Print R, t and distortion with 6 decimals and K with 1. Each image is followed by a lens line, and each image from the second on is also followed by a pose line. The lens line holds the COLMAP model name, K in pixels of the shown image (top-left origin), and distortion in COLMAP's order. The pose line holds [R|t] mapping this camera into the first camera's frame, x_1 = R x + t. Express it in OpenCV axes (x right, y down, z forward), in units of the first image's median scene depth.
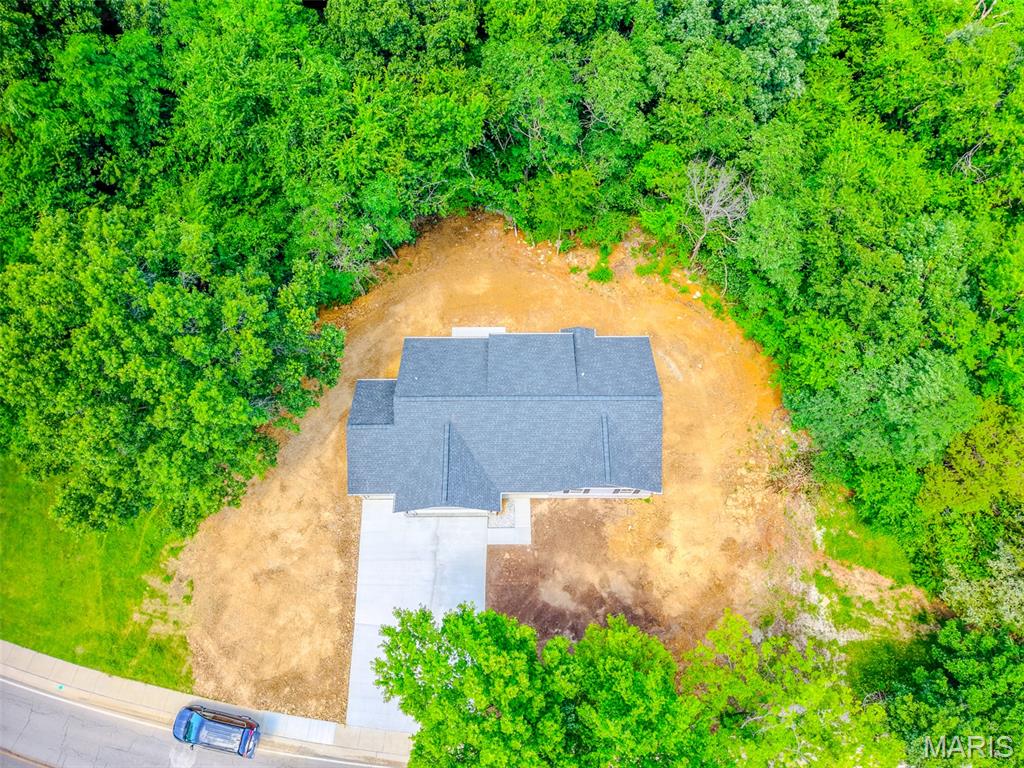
lens RADIAL K [[681.1, 0, 513.2], [0, 681.1, 392.6], [0, 0, 1]] dist [0.023536, -0.016783]
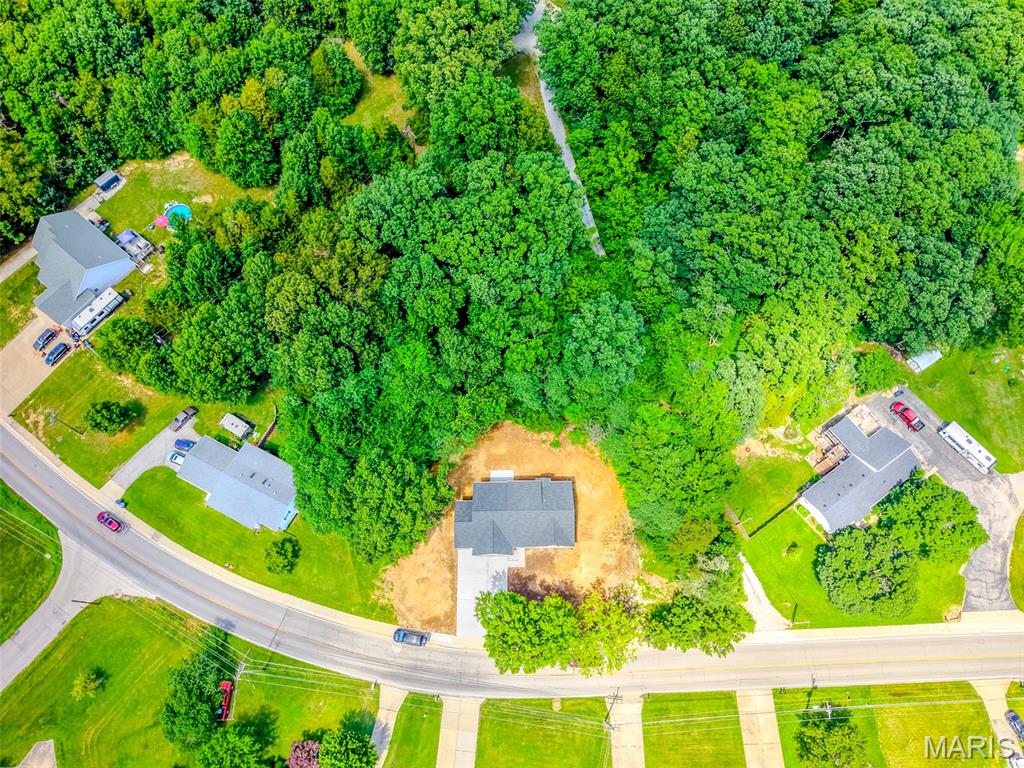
lens RADIAL K [[681.1, 0, 511.6], [0, 681.1, 375.6], [0, 0, 1]] dist [0.023536, -0.016783]
pose [[0.999937, -0.010276, -0.004430, -0.004856], [0.010156, 0.999603, -0.026281, -0.438155], [0.004698, 0.026235, 0.999645, -1.610571]]
